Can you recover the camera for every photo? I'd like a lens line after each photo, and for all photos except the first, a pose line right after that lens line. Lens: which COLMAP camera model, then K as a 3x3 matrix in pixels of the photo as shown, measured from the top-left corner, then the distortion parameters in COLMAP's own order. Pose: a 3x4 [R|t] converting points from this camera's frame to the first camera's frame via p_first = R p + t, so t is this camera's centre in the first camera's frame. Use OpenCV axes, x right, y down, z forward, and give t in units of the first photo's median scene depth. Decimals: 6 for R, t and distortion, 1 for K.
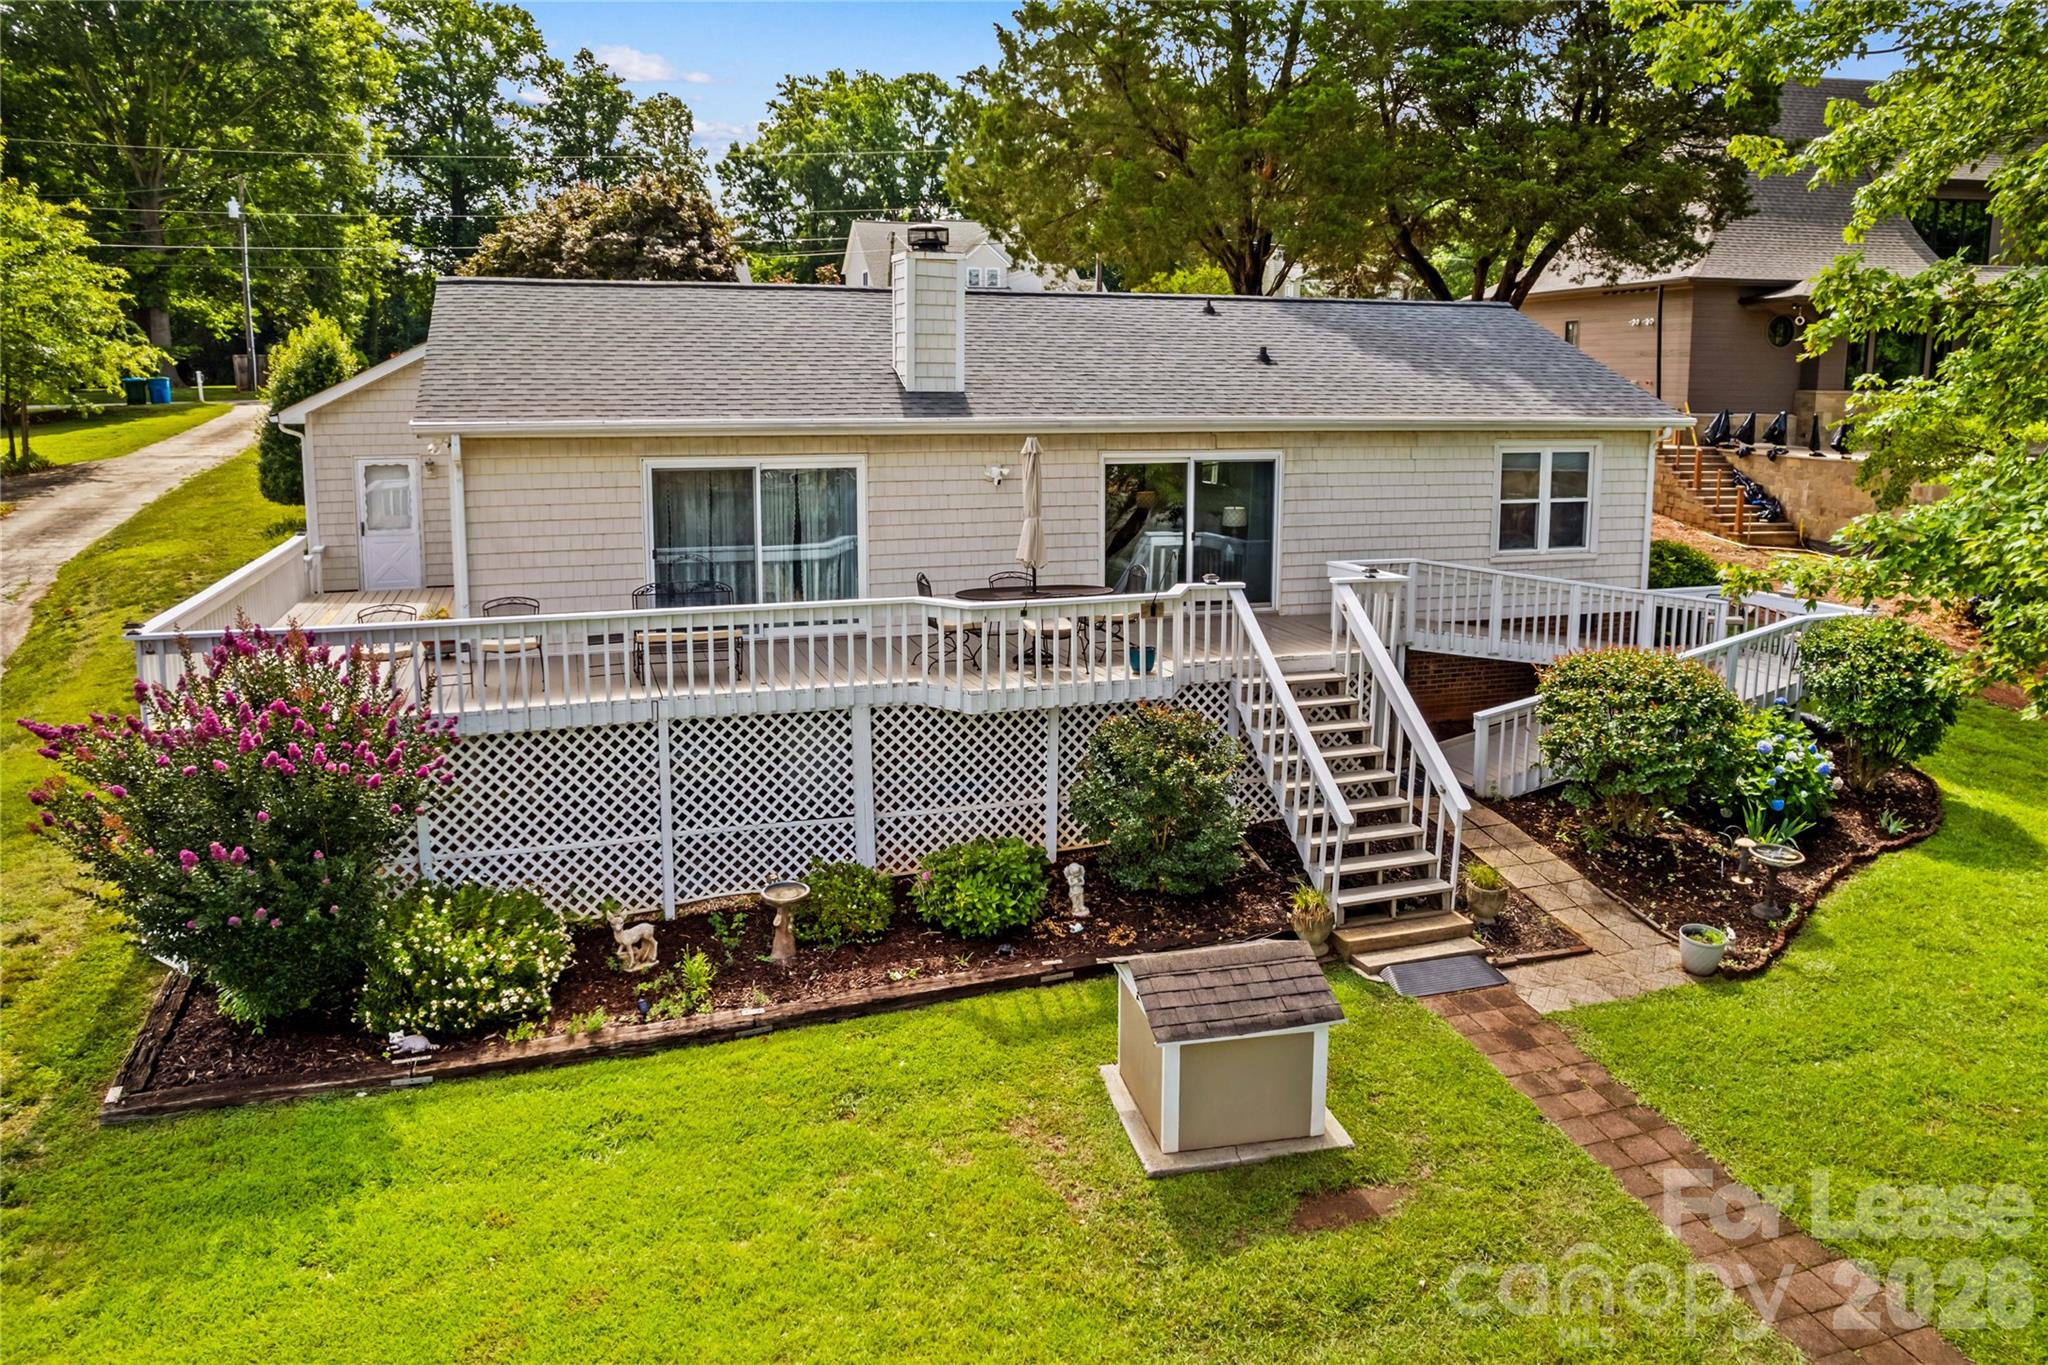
lens RADIAL K [[1333.1, 0, 1067.9], [0, 1333.1, 734.1], [0, 0, 1]] dist [-0.060672, 0.056081]
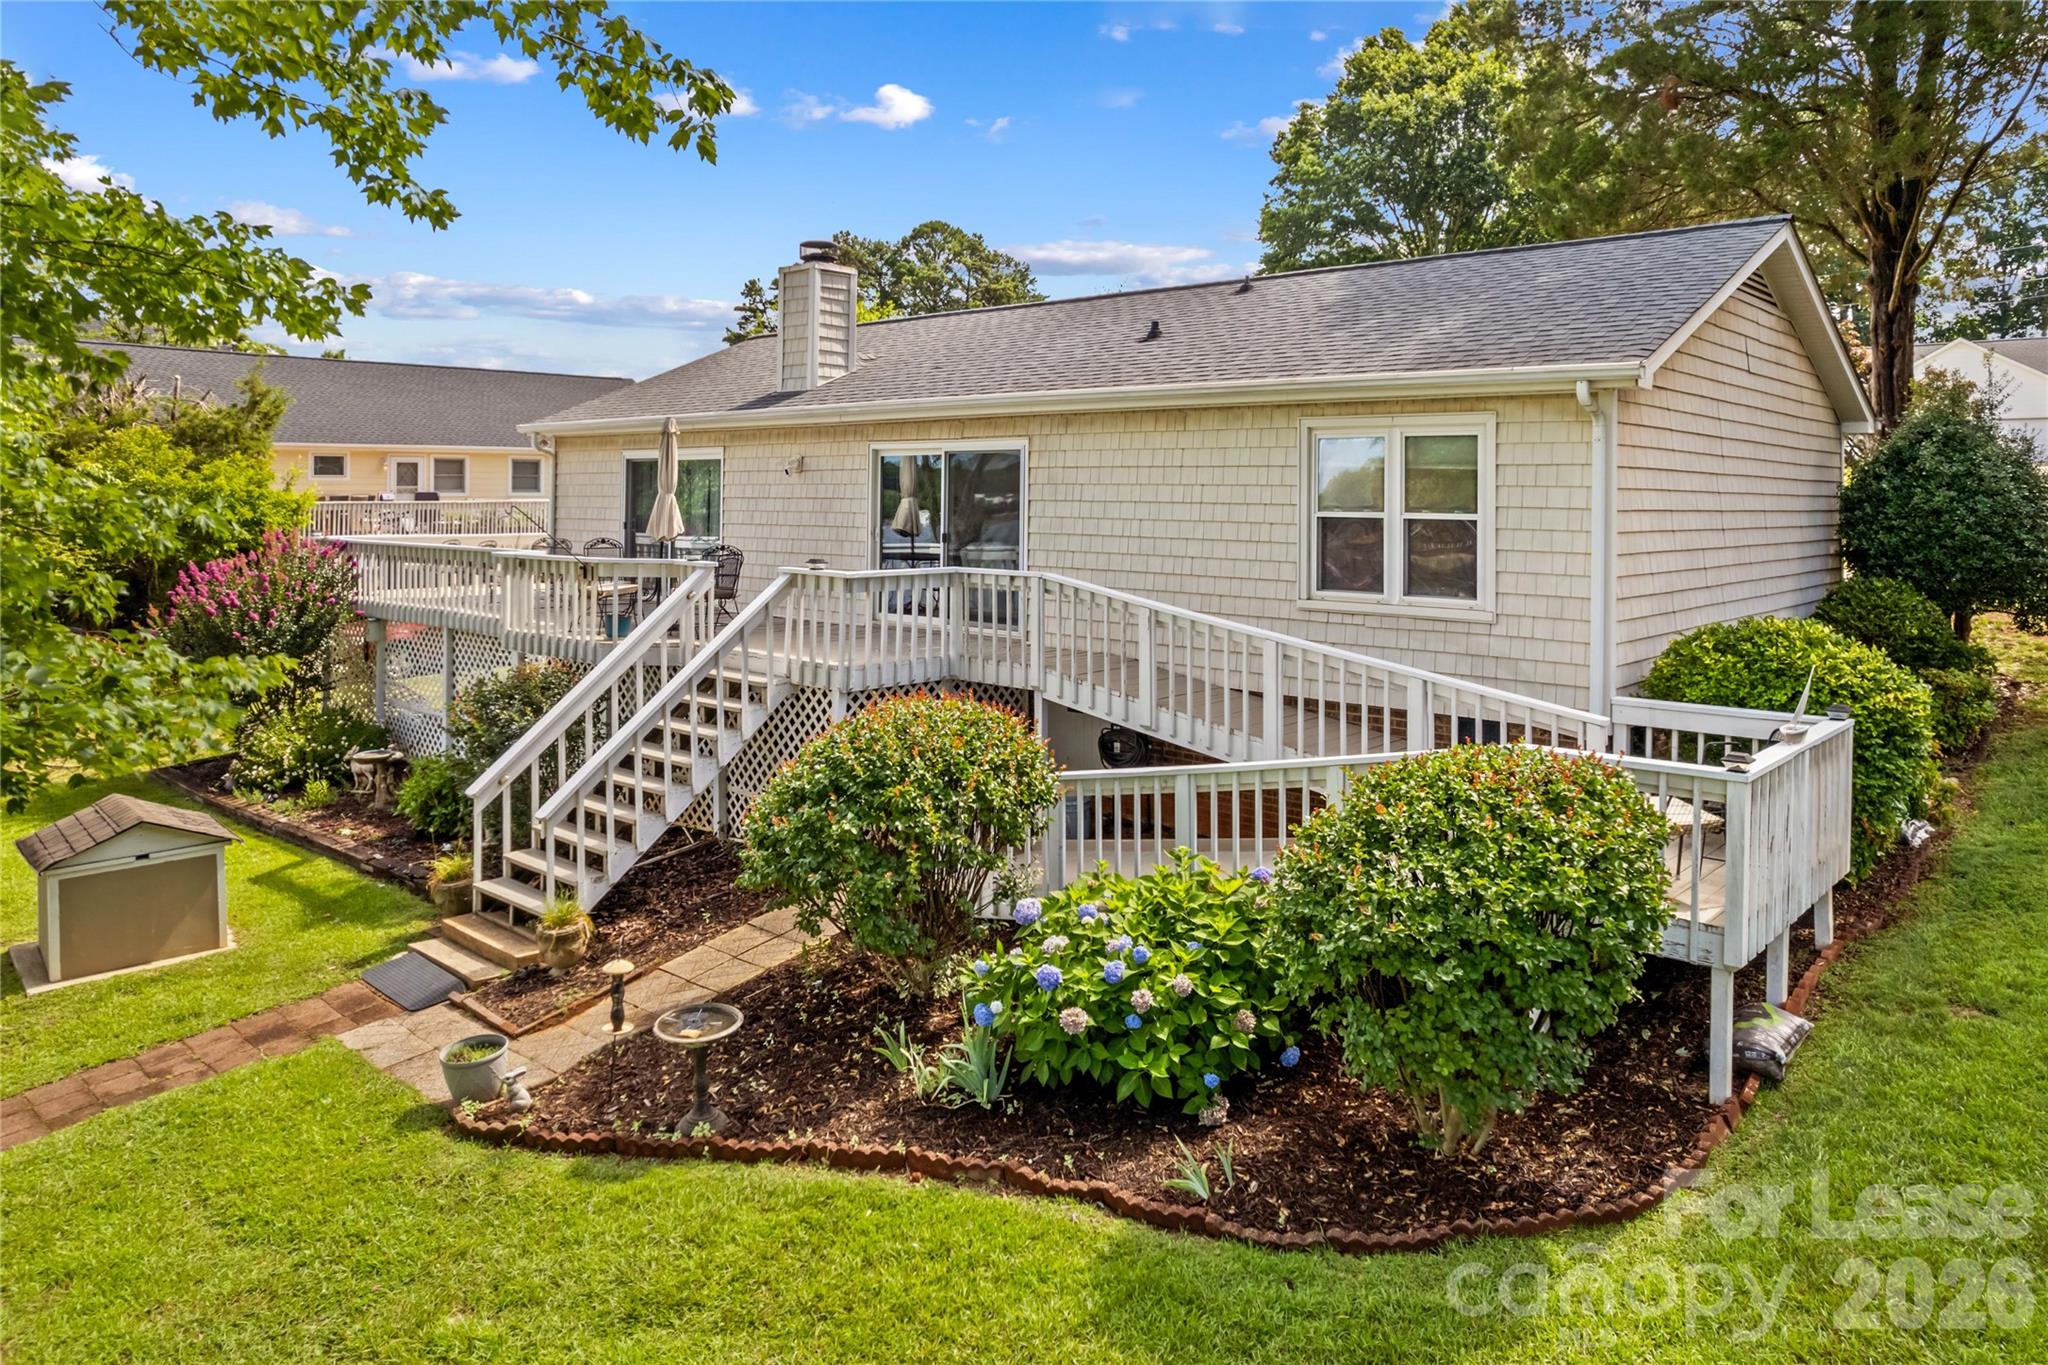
lens RADIAL K [[1333.1, 0, 1067.9], [0, 1333.1, 734.1], [0, 0, 1]] dist [-0.060672, 0.056081]
pose [[0.511236, 0.152731, -0.845761, 0.820236], [-0.214474, 0.975620, 0.046539, -0.076938], [0.832249, 0.157601, 0.531529, 0.580145]]
